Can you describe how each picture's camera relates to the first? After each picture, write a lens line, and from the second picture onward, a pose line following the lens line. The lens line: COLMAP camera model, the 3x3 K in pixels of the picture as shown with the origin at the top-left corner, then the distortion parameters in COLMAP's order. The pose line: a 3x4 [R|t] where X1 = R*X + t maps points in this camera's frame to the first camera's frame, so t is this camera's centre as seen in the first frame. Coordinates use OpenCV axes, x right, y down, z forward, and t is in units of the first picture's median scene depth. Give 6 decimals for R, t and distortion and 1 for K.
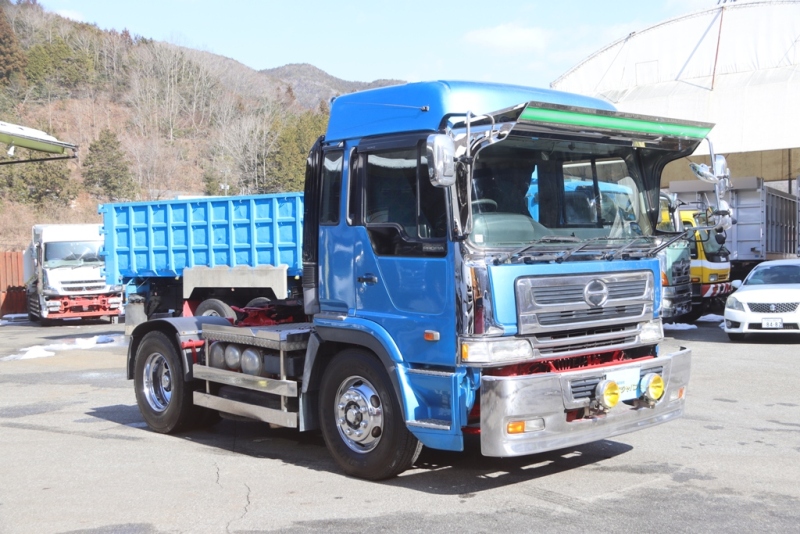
lens RADIAL K [[941.8, 0, 400.2], [0, 941.8, 266.7], [0, 0, 1]] dist [0.009127, 0.000000]
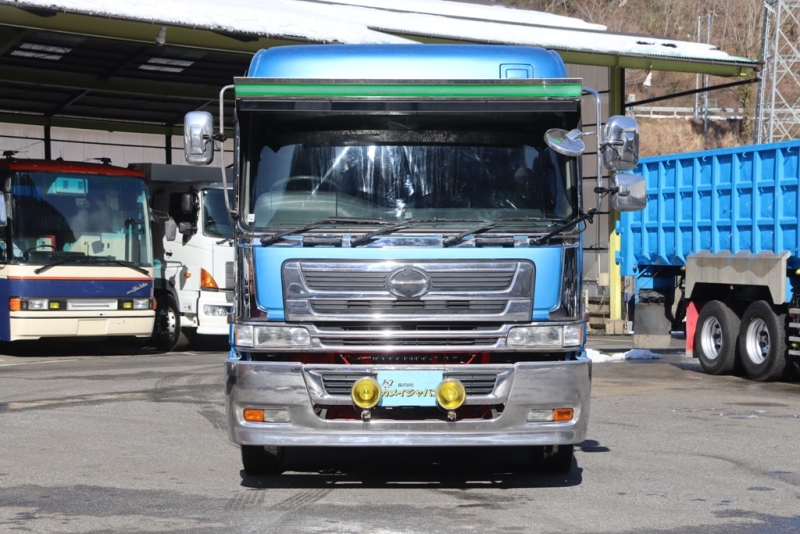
lens RADIAL K [[1806.5, 0, 399.9], [0, 1806.5, 266.8], [0, 0, 1]] dist [-0.020360, 0.000000]
pose [[0.716332, 0.029139, -0.697151, 1.328256], [-0.024416, 0.999563, 0.016691, -0.013889], [0.697332, 0.005066, 0.716730, -0.201402]]
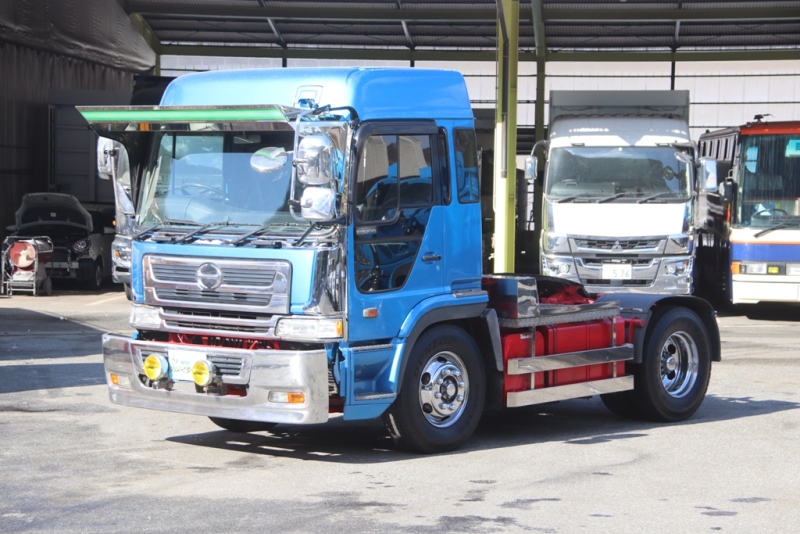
lens RADIAL K [[1951.8, 0, 399.8], [0, 1951.8, 268.2], [0, 0, 1]] dist [0.033953, 0.000000]
pose [[0.103457, 0.067504, -0.992341, 2.273535], [-0.021531, 0.997612, 0.065618, -0.121370], [0.994401, 0.014578, 0.104663, 0.952401]]
